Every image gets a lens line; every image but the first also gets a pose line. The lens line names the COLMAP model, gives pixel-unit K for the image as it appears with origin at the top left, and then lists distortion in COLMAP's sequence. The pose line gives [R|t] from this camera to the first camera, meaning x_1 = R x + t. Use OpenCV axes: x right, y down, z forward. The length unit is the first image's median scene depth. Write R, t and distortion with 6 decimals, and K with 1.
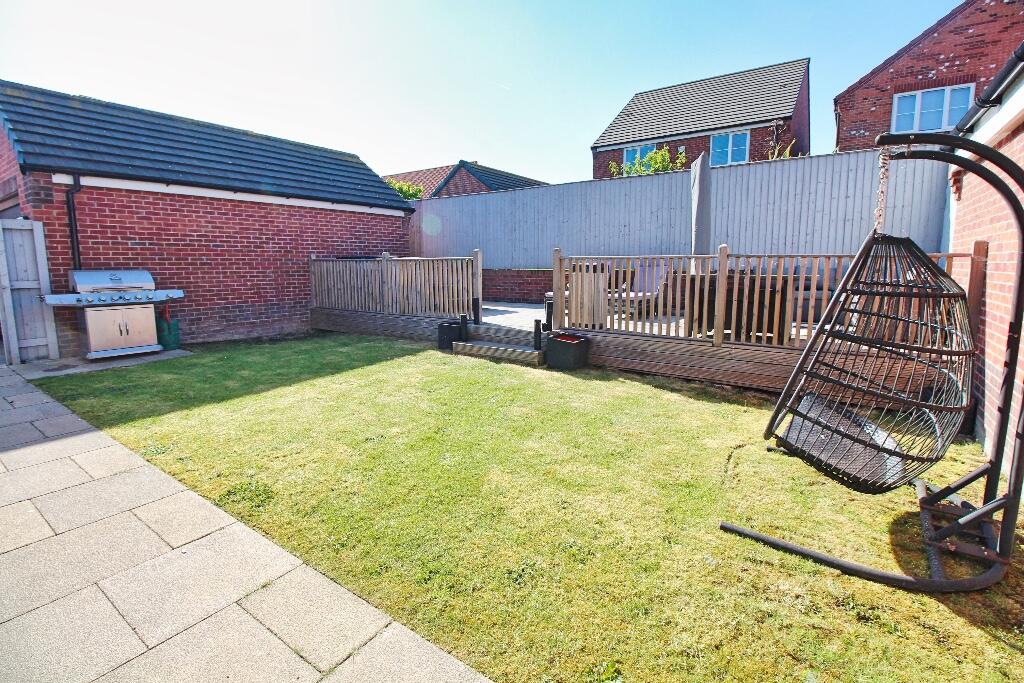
lens RADIAL K [[476.9, 0, 513.8], [0, 476.9, 326.9], [0, 0, 1]] dist [0.000051, -0.000232]
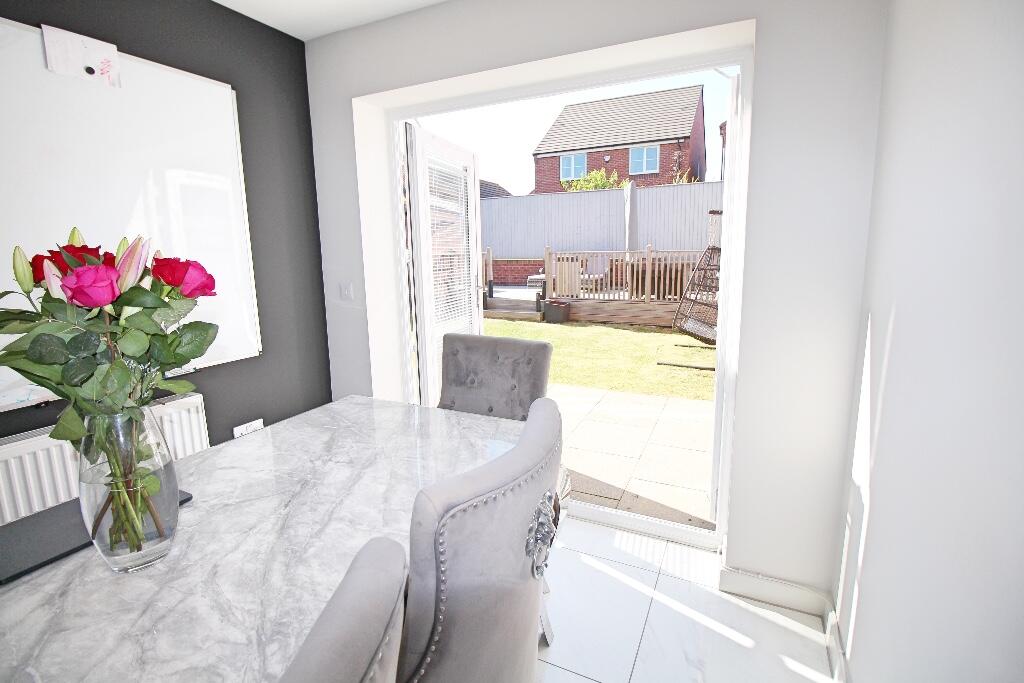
lens RADIAL K [[486.9, 0, 512.0], [0, 486.9, 341.5], [0, 0, 1]] dist [-0.000770, 0.000020]
pose [[0.985835, -0.042139, 0.162335, -0.296805], [0.033906, 0.998010, 0.053156, 0.056056], [-0.164252, -0.046899, 0.985303, -0.565931]]
